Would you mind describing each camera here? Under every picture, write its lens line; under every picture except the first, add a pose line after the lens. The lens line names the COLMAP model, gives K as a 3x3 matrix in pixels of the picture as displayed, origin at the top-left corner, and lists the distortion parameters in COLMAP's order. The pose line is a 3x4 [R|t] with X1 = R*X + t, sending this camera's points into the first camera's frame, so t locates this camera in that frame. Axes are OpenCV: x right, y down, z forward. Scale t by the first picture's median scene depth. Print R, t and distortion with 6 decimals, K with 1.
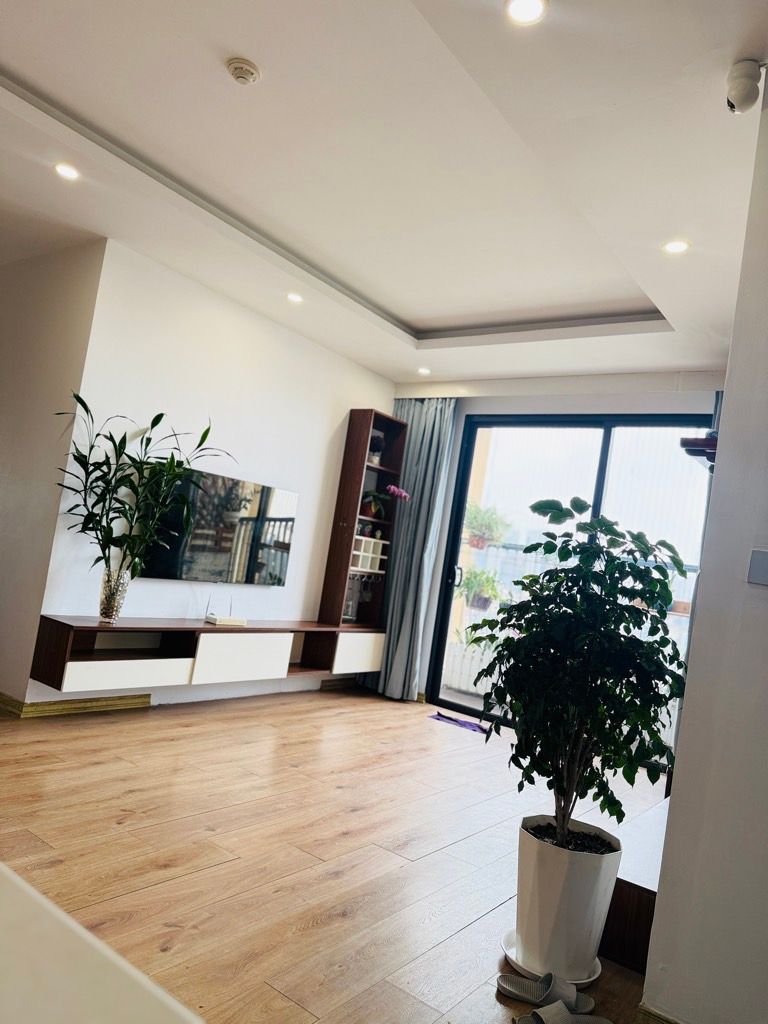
lens RADIAL K [[715.2, 0, 388.0], [0, 715.2, 514.3], [0, 0, 1]] dist [0.016003, -0.035976]
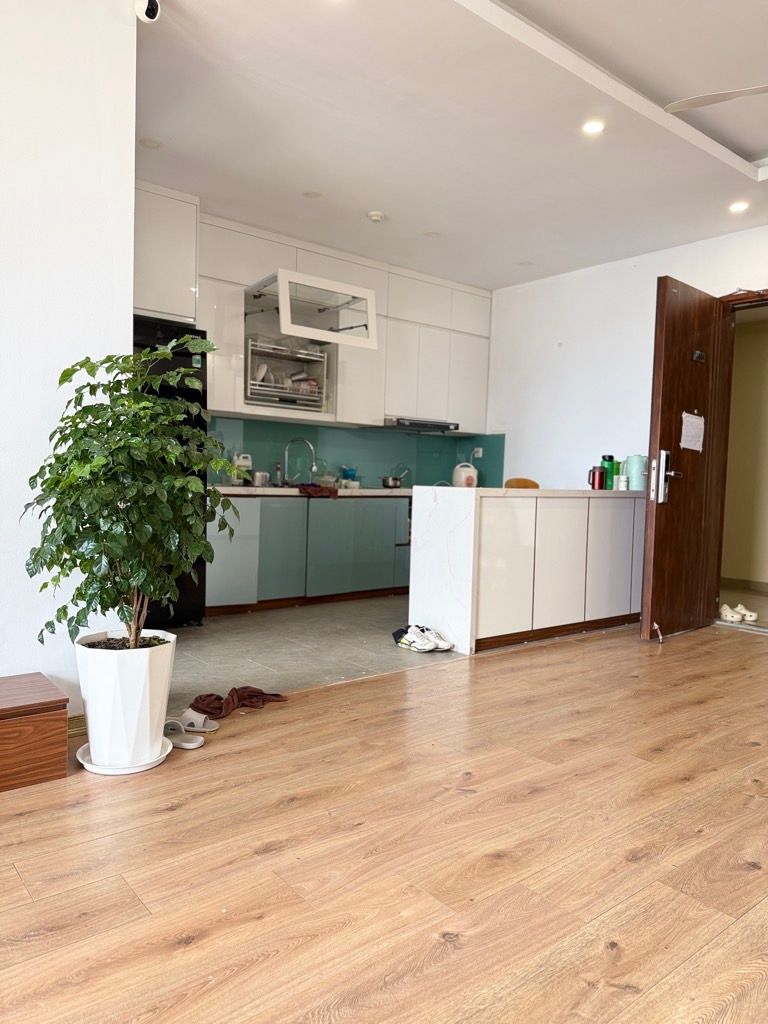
lens RADIAL K [[715.2, 0, 377.2], [0, 715.2, 520.4], [0, 0, 1]] dist [0.016003, -0.035976]
pose [[-0.950414, -0.183199, 0.251297, -0.268544], [-0.177680, 0.983073, 0.044683, 0.112650], [-0.255229, -0.002184, -0.966878, 1.511399]]
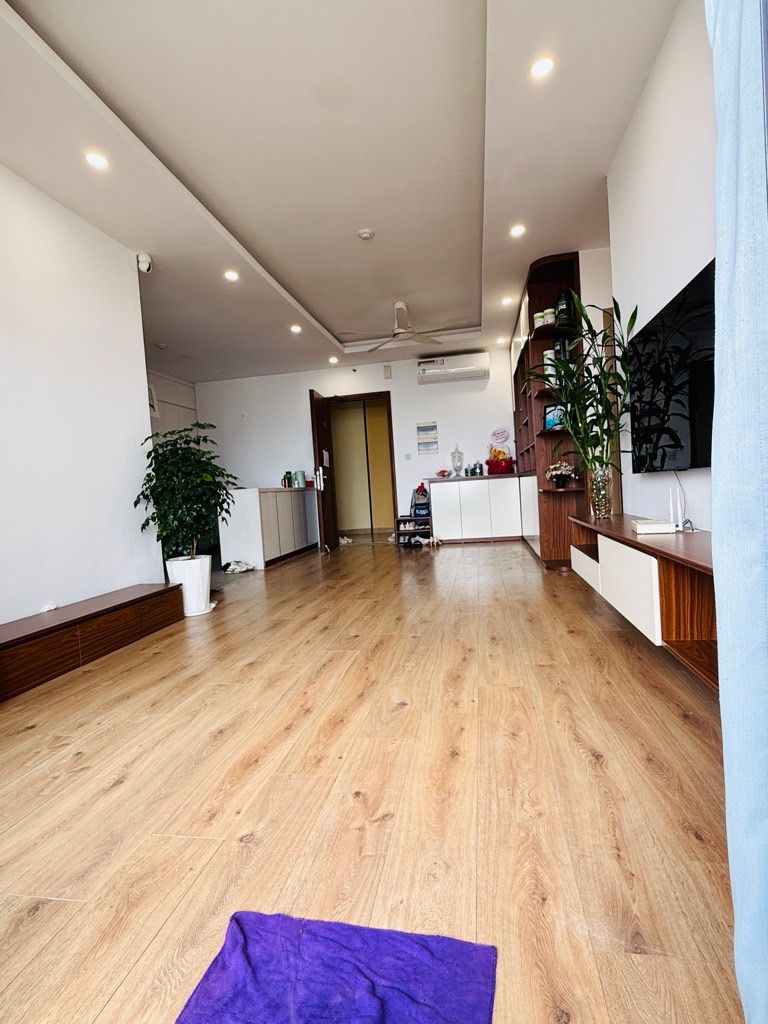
lens RADIAL K [[508.6, 0, 385.5], [0, 508.6, 507.1], [0, 0, 1]] dist [-0.010724, 0.003657]
pose [[-0.895222, -0.069288, -0.440200, 0.320888], [-0.038554, 0.996177, -0.078393, 0.287548], [0.443949, -0.053207, -0.894471, 2.138941]]
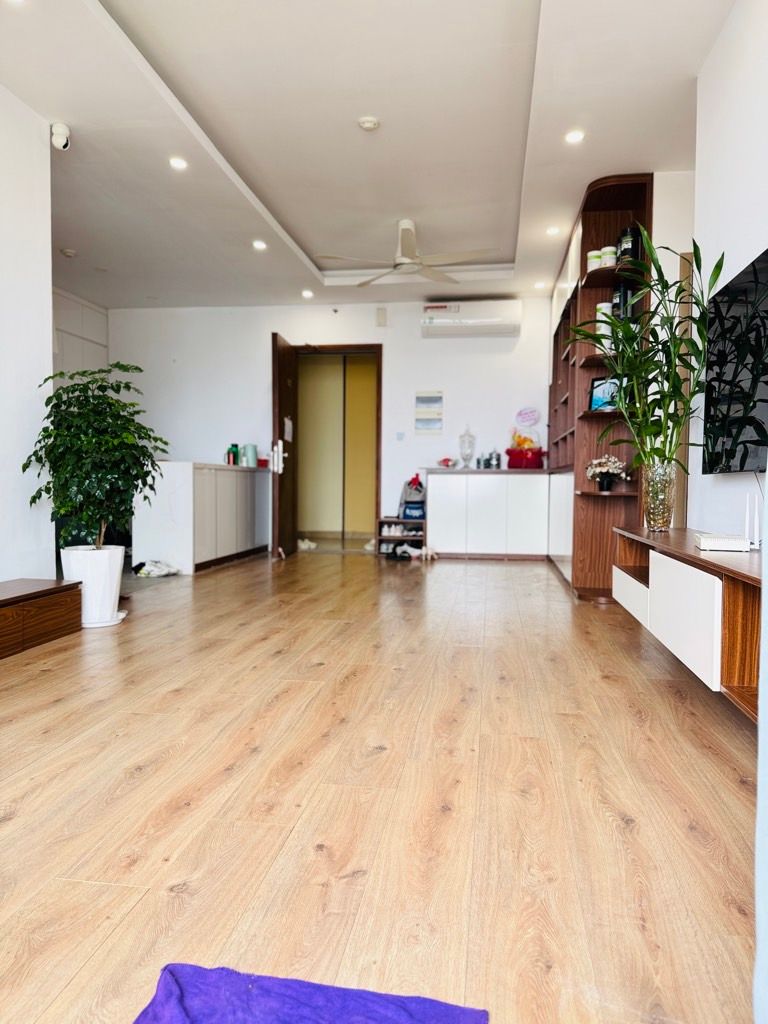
lens RADIAL K [[715.2, 0, 382.4], [0, 715.2, 511.7], [0, 0, 1]] dist [0.016003, -0.035976]
pose [[-0.873520, -0.131513, -0.468686, 0.354220], [-0.108716, 0.991201, -0.075511, 0.310727], [0.474493, -0.015007, -0.880131, 2.173707]]
